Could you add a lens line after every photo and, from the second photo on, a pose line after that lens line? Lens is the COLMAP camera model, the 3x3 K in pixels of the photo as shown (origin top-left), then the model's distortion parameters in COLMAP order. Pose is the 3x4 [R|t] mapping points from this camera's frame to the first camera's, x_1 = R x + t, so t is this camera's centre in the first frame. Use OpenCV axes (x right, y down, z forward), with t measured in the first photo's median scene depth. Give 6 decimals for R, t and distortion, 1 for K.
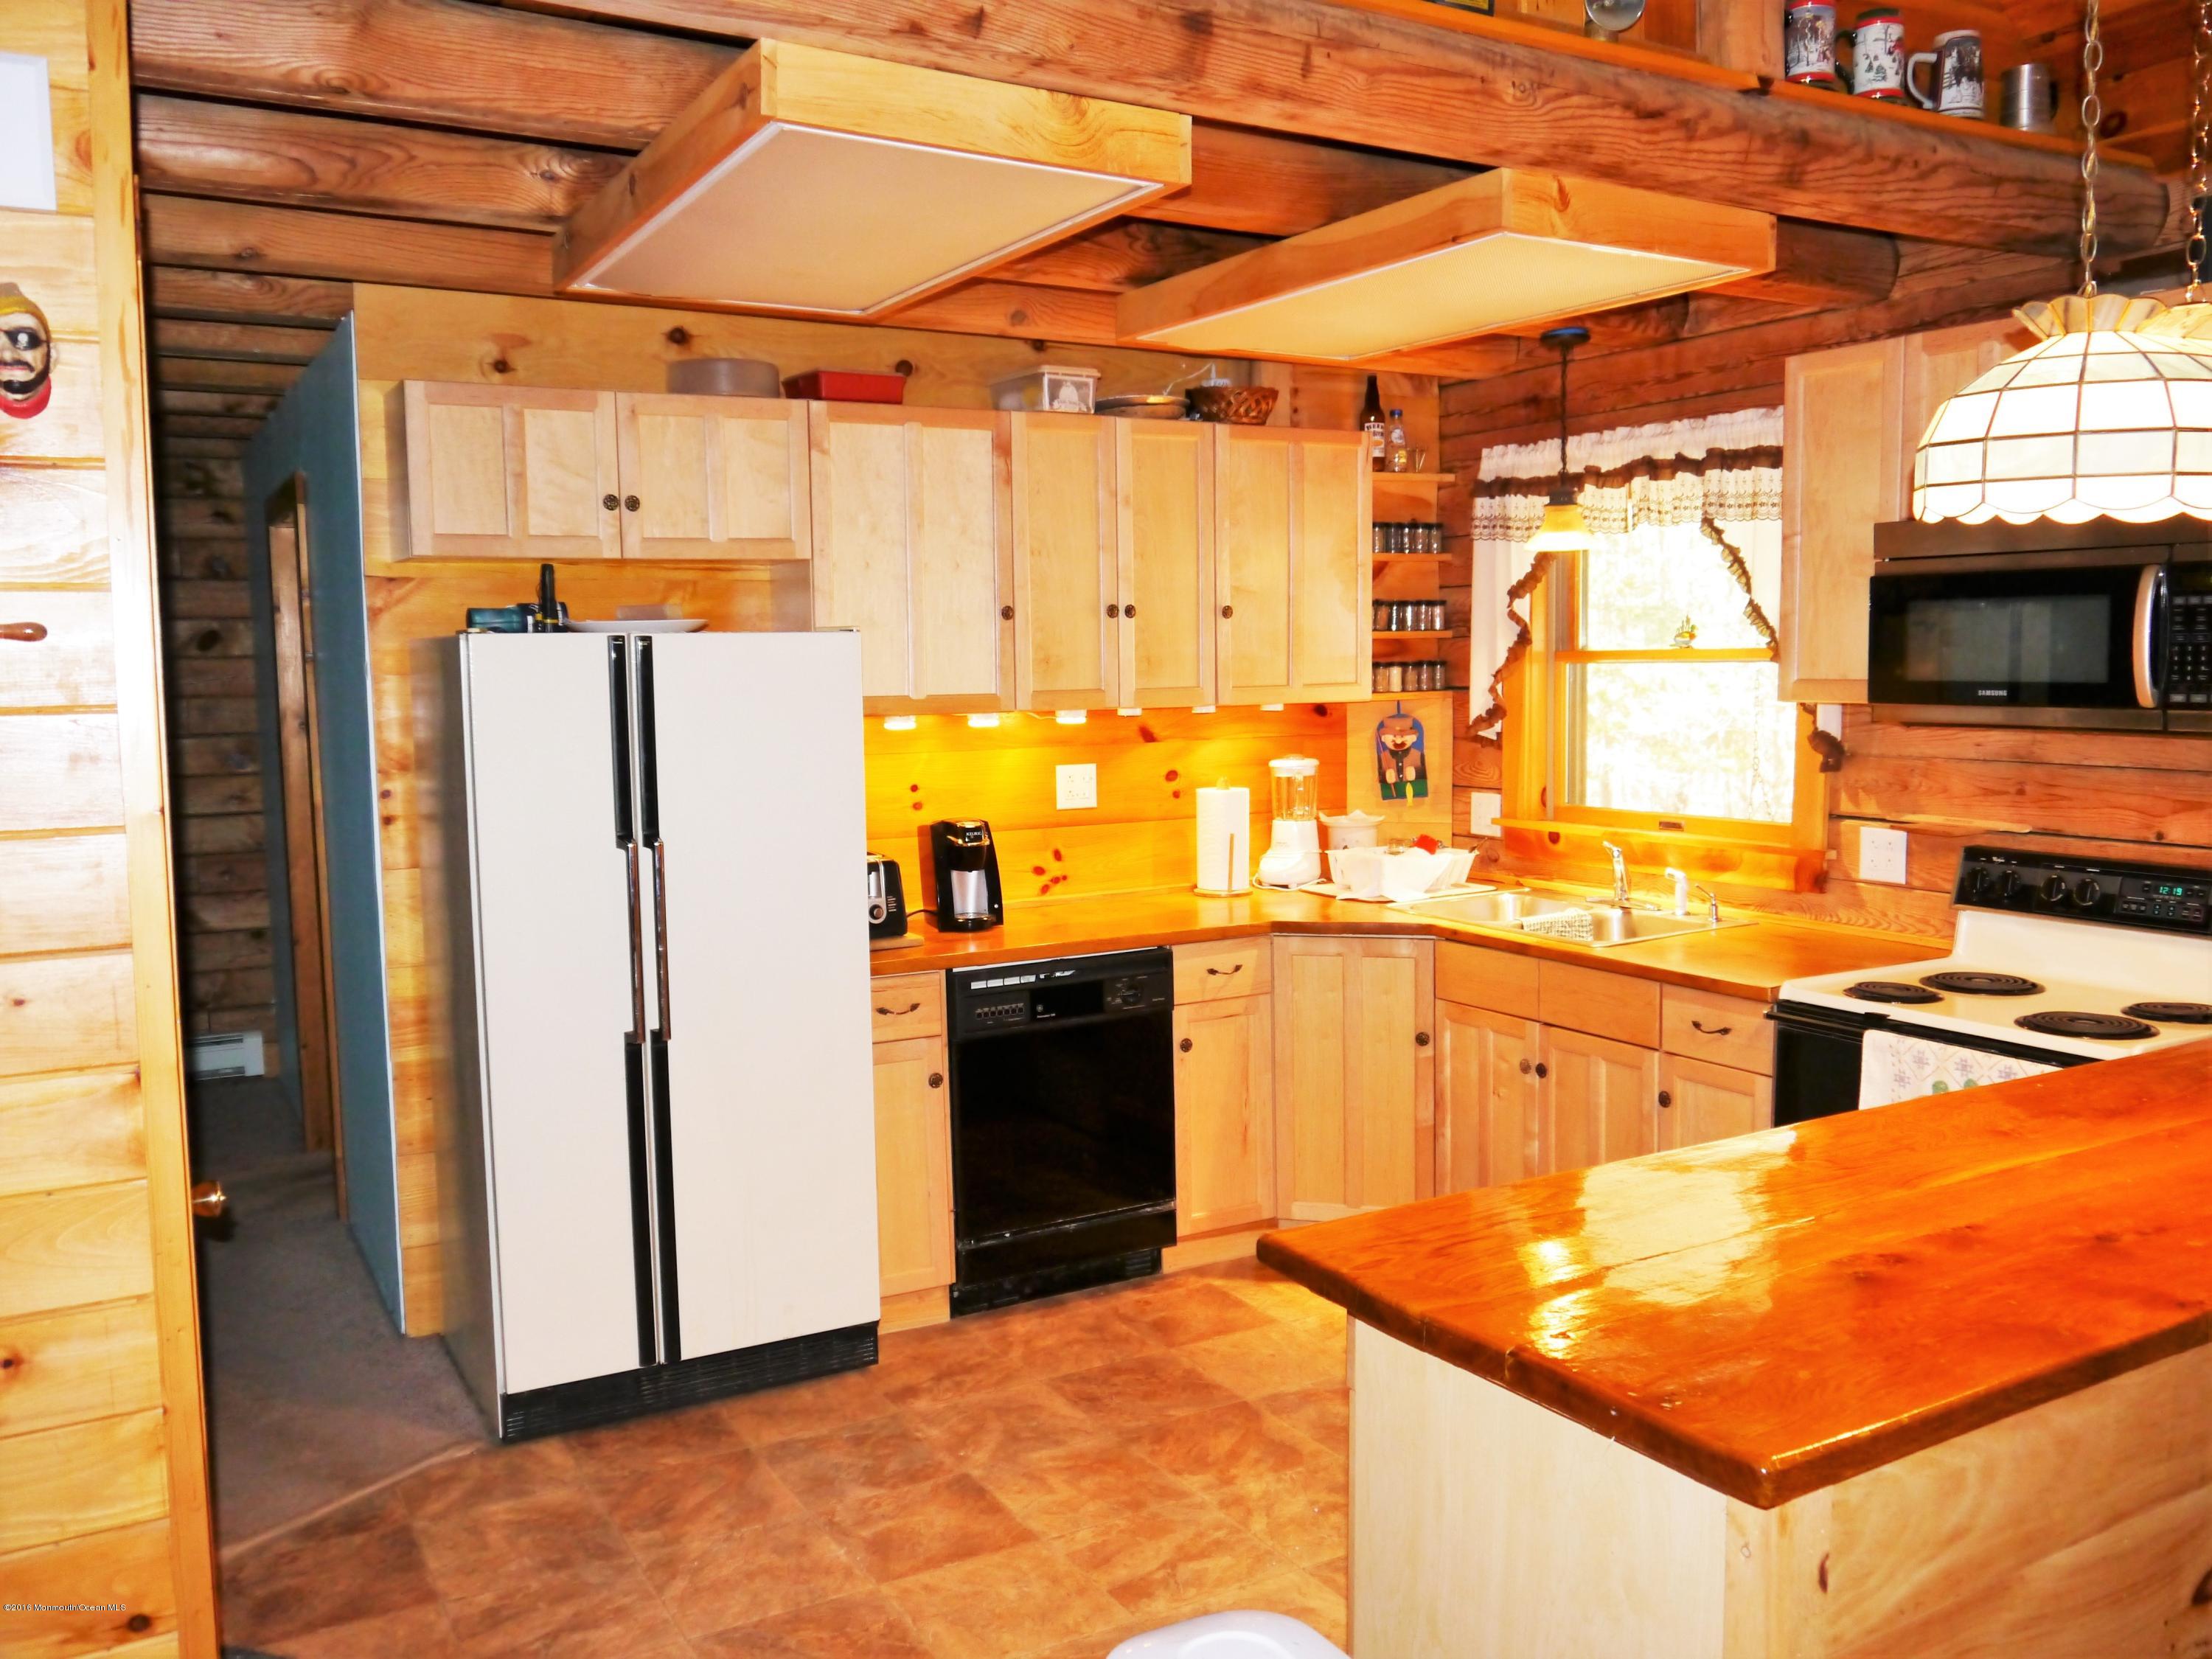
lens RADIAL K [[1779.0, 0, 1157.5], [0, 1779.0, 826.7], [0, 0, 1]] dist [-0.024982, 0.003245]
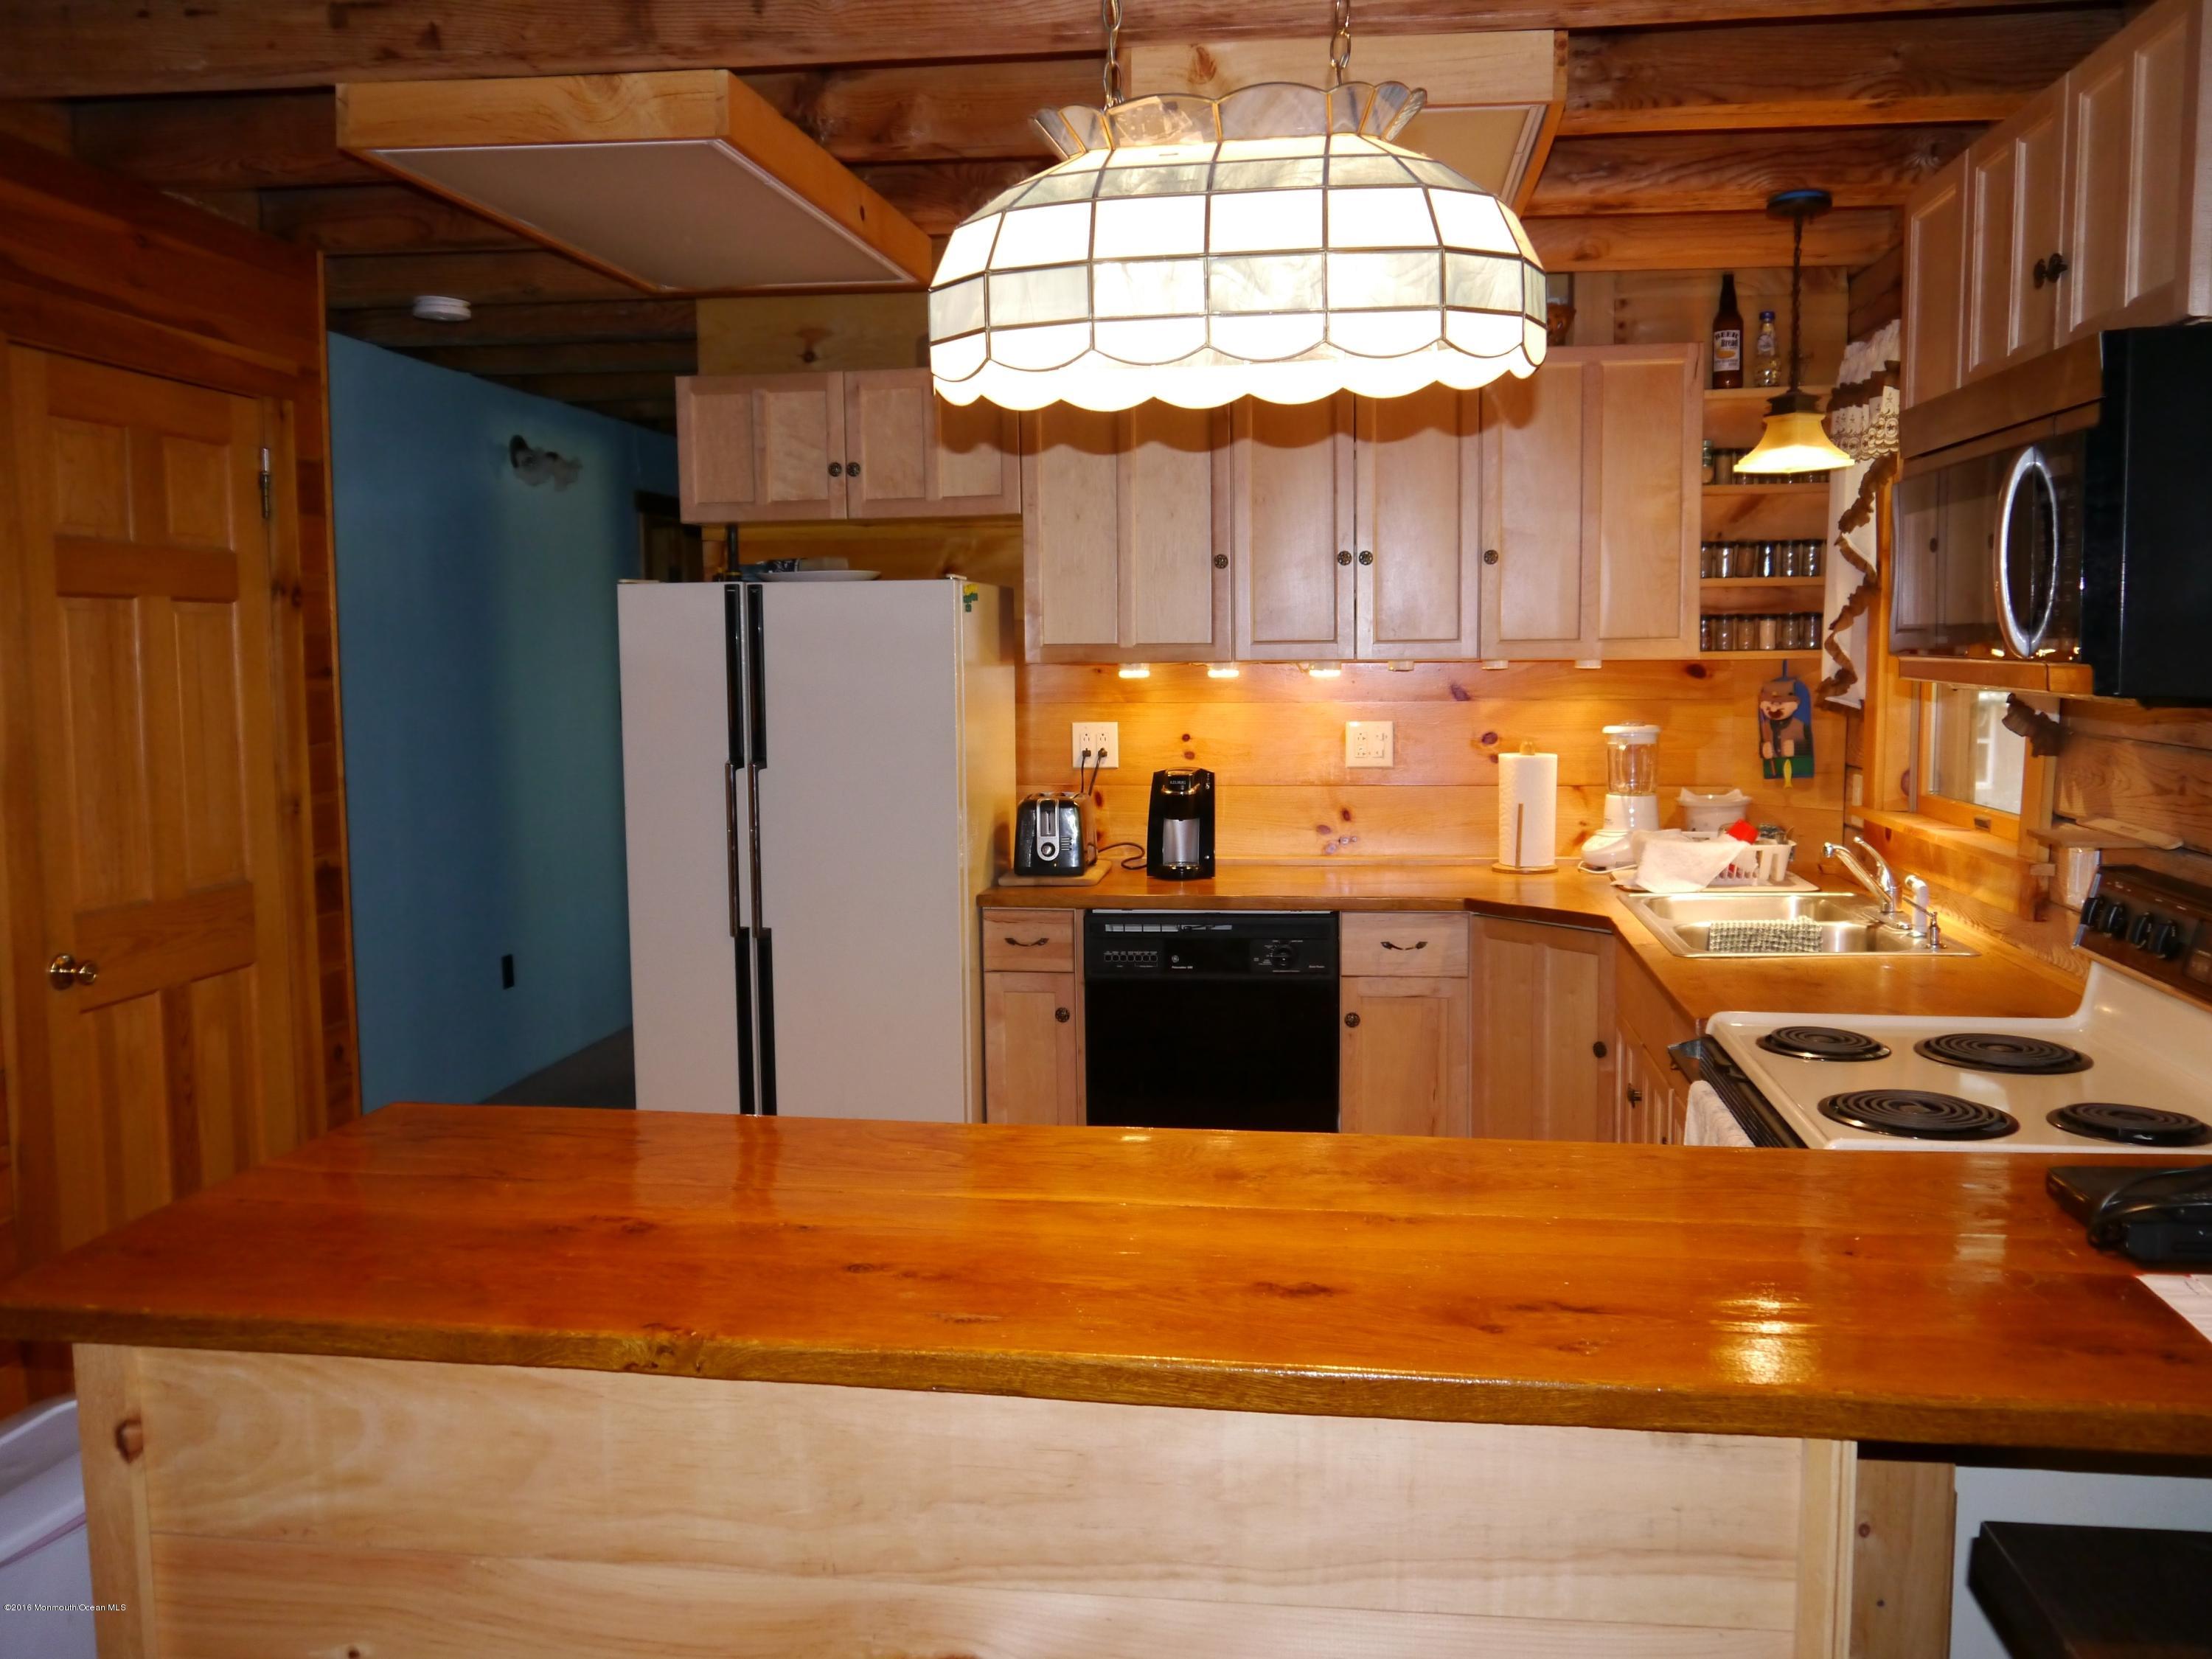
lens RADIAL K [[1779.0, 0, 1157.5], [0, 1779.0, 826.7], [0, 0, 1]] dist [-0.024982, 0.003245]
pose [[0.796384, 0.066108, -0.601168, 0.488012], [-0.060201, 0.997736, 0.029967, -0.000513], [0.601788, 0.012325, 0.798561, 0.189625]]
